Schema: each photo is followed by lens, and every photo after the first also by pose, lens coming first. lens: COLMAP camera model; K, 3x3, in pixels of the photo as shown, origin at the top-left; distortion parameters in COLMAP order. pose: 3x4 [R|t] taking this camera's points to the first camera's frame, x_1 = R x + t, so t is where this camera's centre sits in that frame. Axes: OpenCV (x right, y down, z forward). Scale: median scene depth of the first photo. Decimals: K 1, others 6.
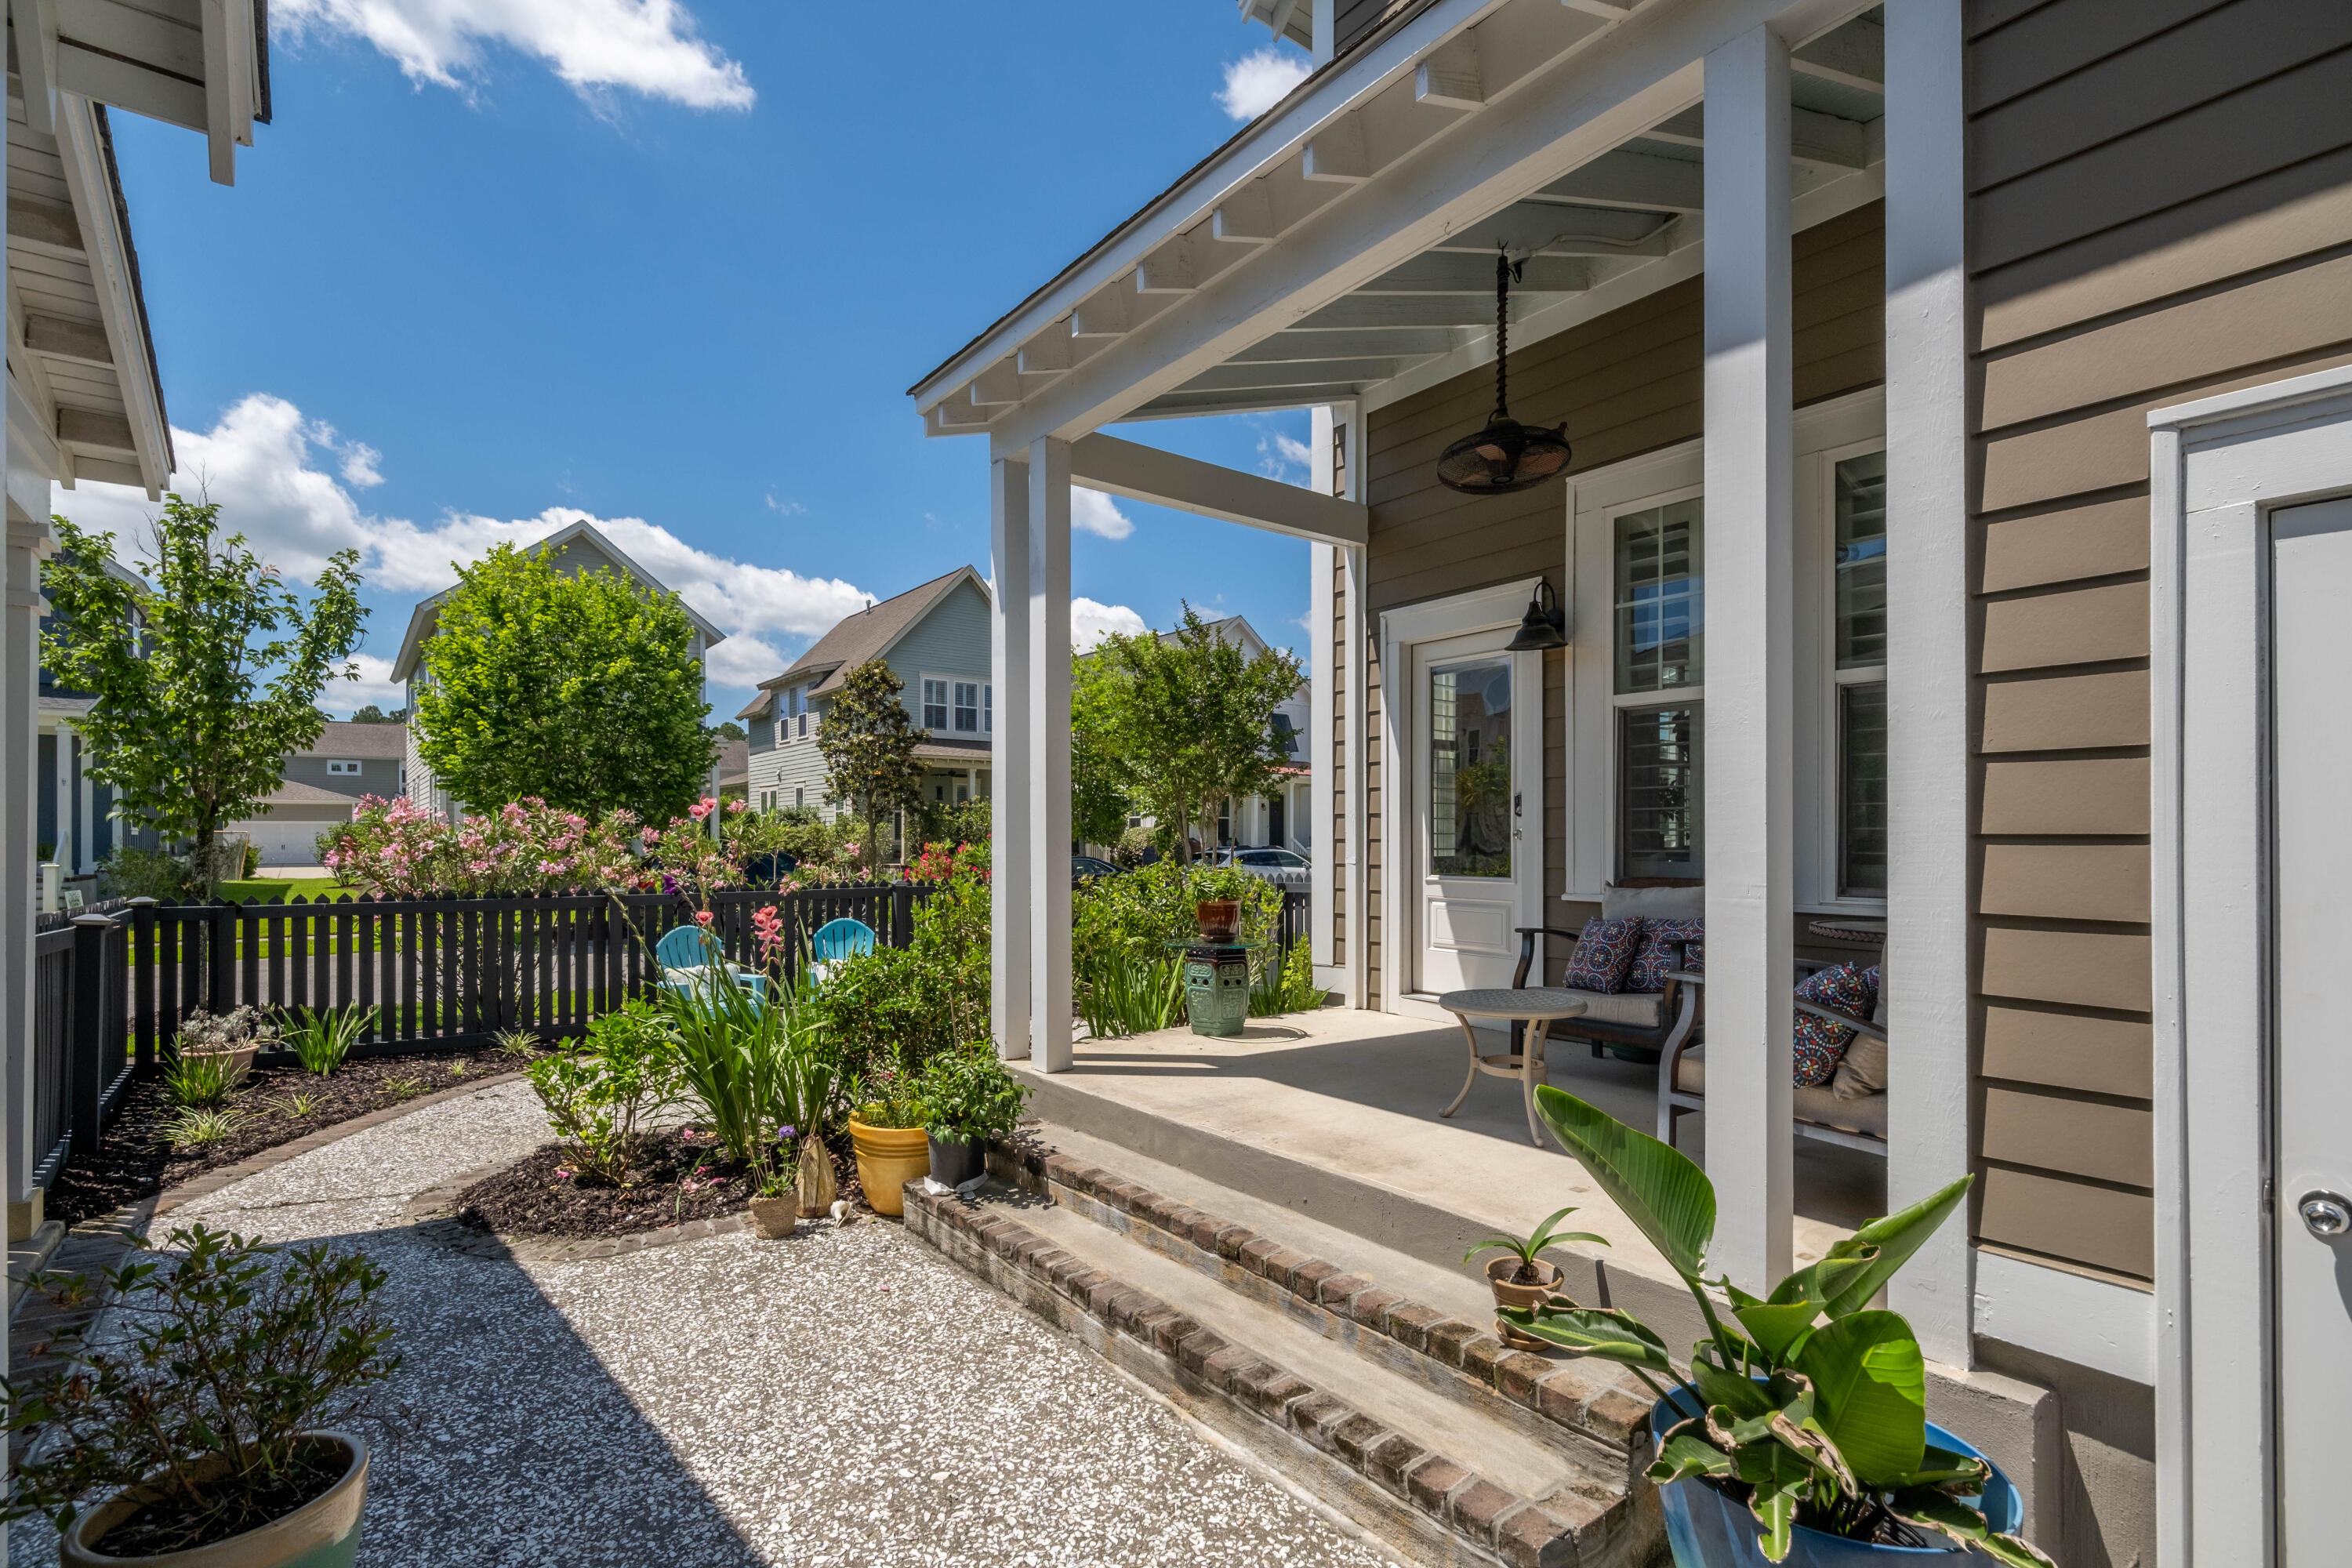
lens RADIAL K [[1151.7, 0, 1166.6], [0, 1151.7, 846.8], [0, 0, 1]] dist [0.001440, 0.000068]
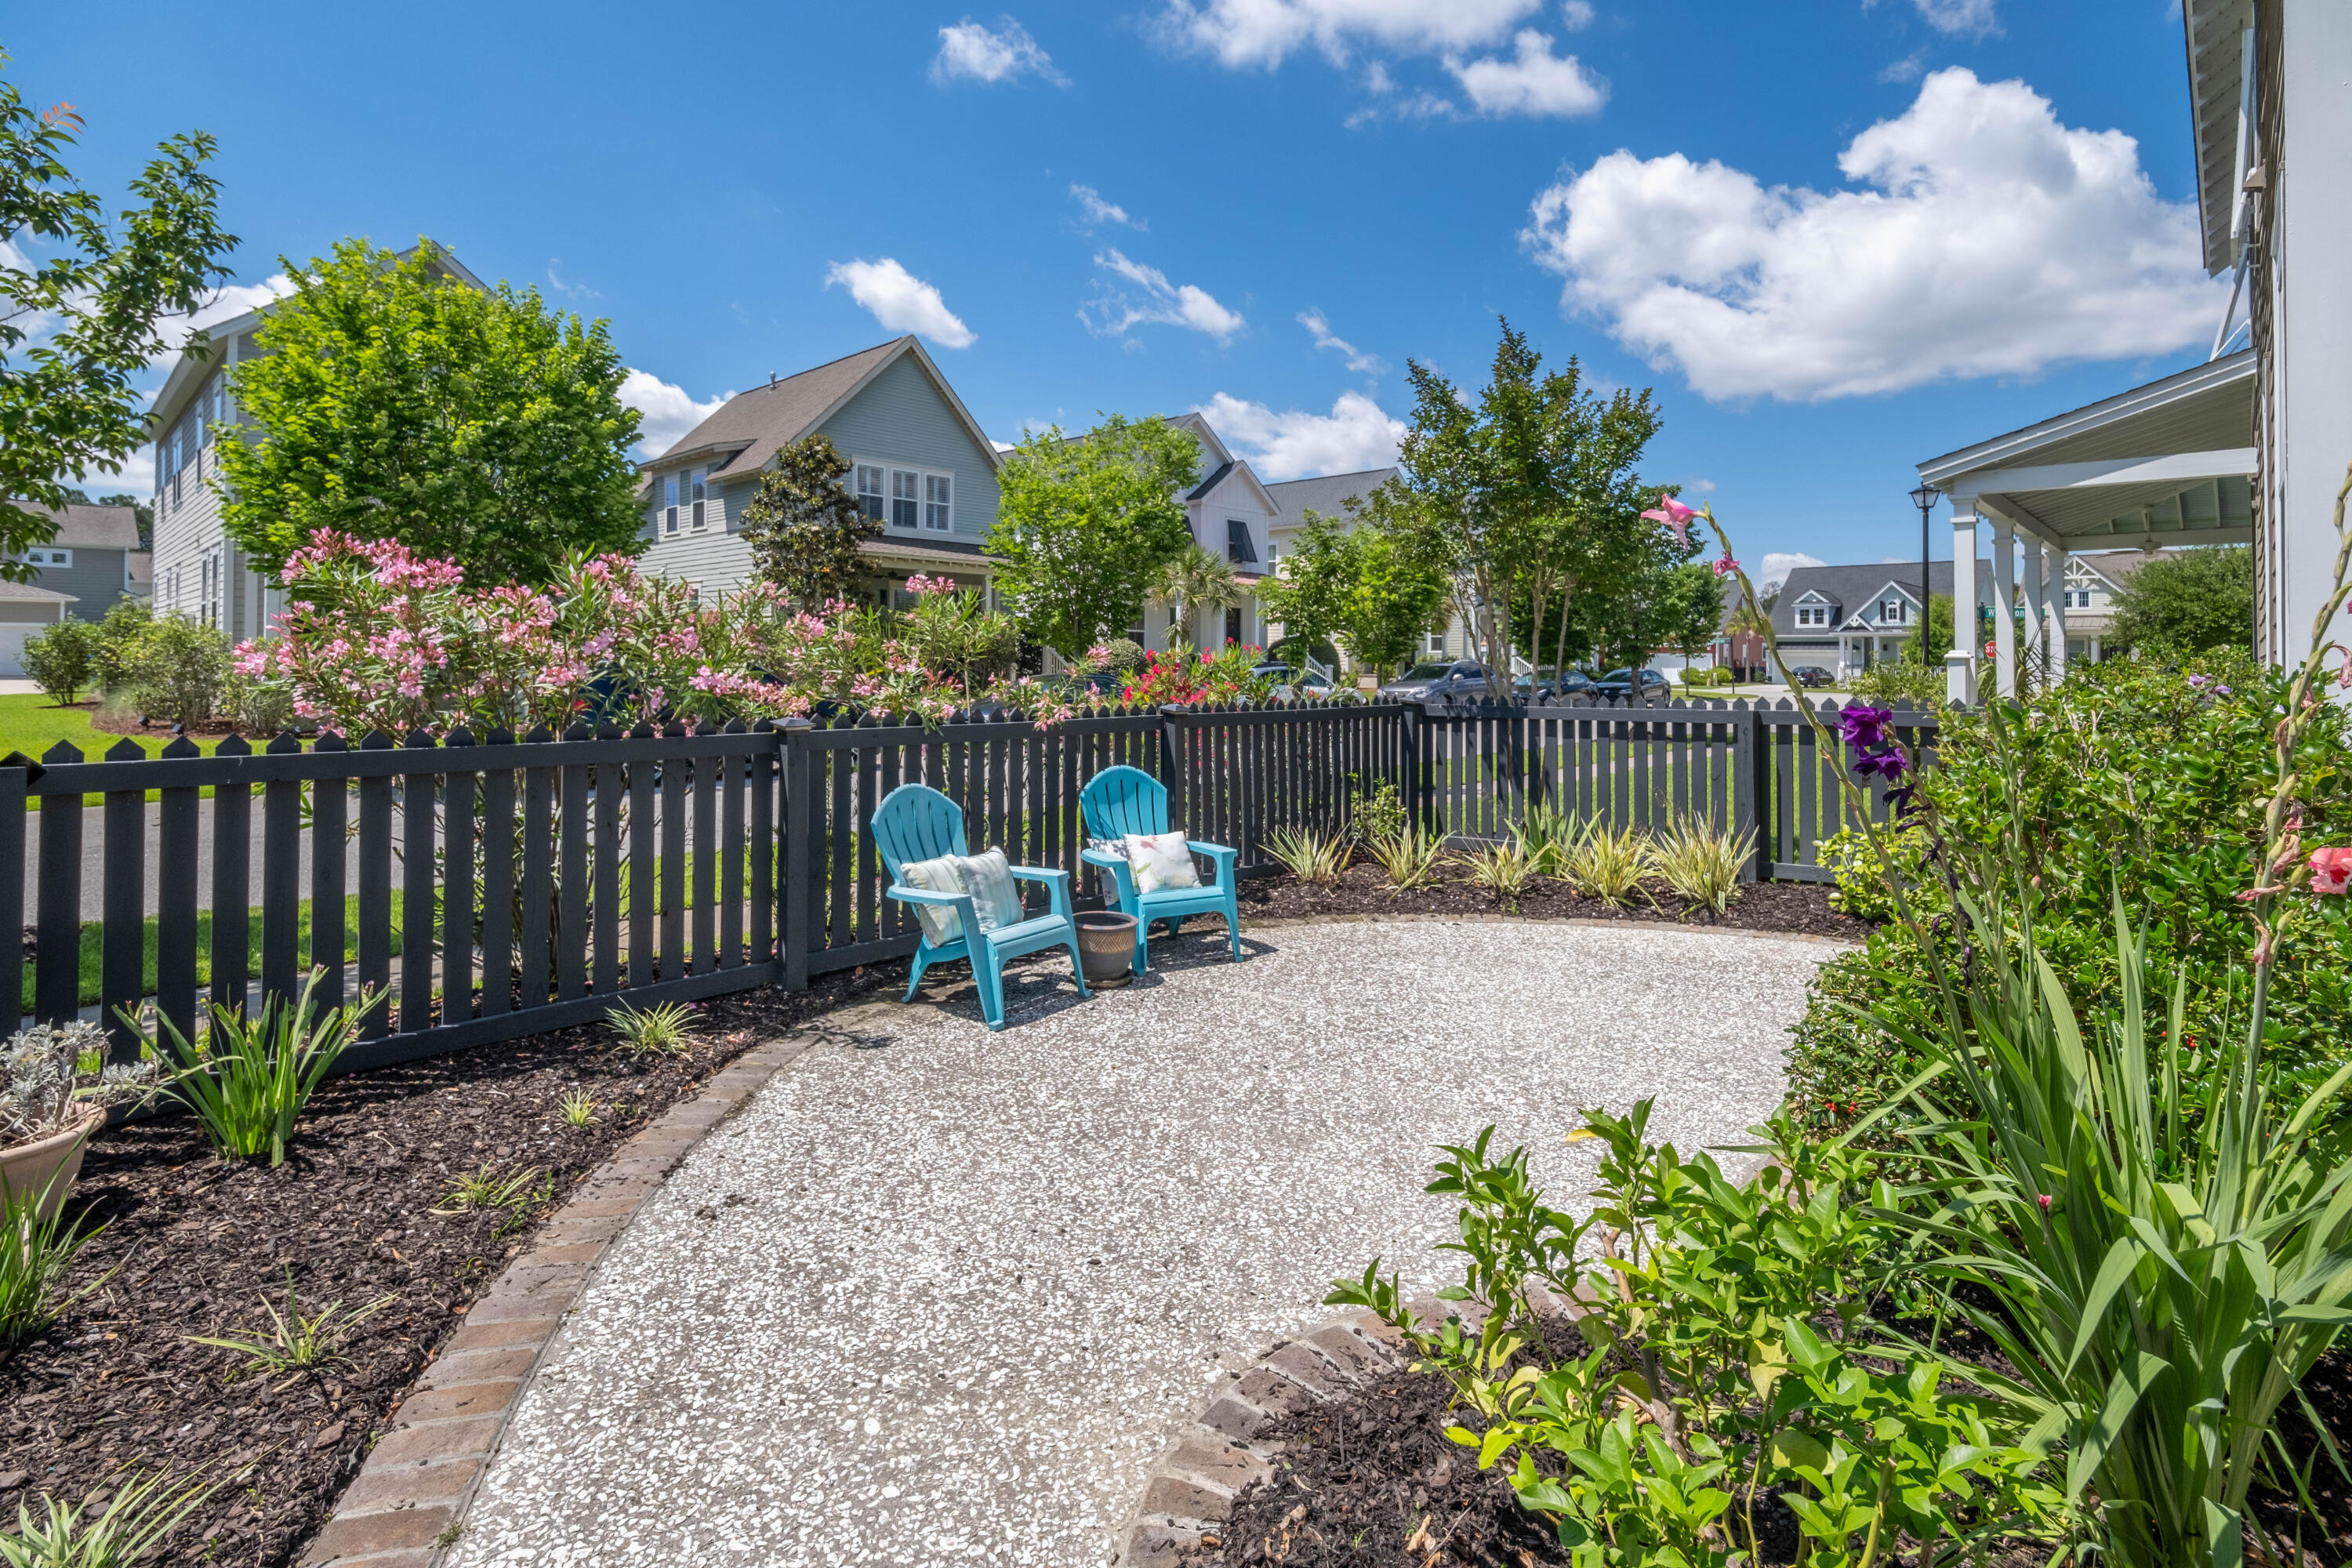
lens RADIAL K [[1122.0, 0, 1181.6], [0, 1122.0, 651.8], [0, 0, 1]] dist [-0.000596, -0.000419]
pose [[0.983396, 0.009478, 0.181223, -0.199019], [-0.007260, 0.999890, -0.012895, 0.005119], [-0.181325, 0.011366, 0.983358, 0.220848]]
